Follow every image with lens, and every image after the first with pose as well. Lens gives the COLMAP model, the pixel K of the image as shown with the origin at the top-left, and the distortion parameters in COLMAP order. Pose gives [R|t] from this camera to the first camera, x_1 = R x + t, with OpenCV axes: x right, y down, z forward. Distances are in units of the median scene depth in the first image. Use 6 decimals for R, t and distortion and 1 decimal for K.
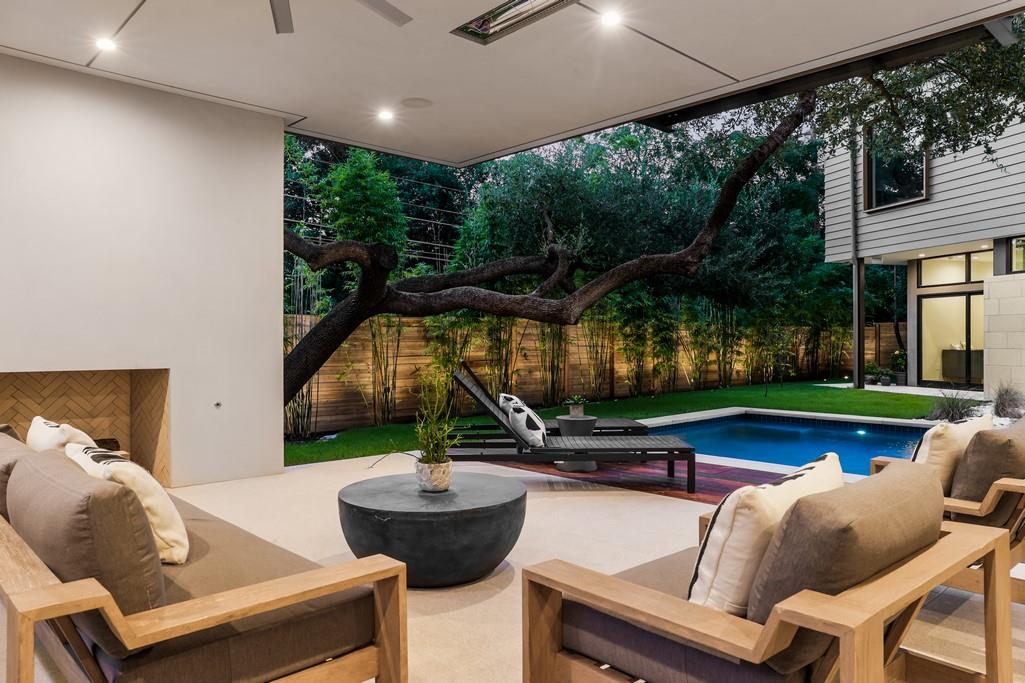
lens RADIAL K [[712.3, 0, 512.7], [0, 712.3, 341.7], [0, 0, 1]] dist [0.013591, 0.013960]
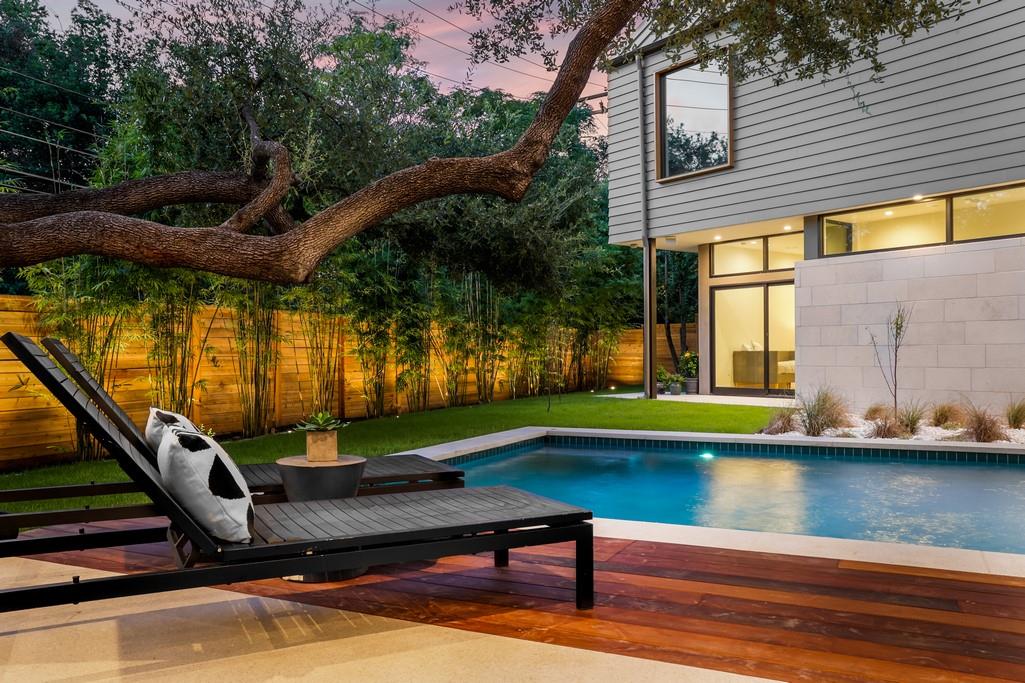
lens RADIAL K [[830.4, 0, 520.4], [0, 830.4, 366.5], [0, 0, 1]] dist [-0.036459, 0.042691]
pose [[0.932734, -0.007500, 0.360486, 0.006107], [0.002432, 0.999892, 0.014509, 0.014575], [-0.360556, -0.012657, 0.932652, 0.172478]]
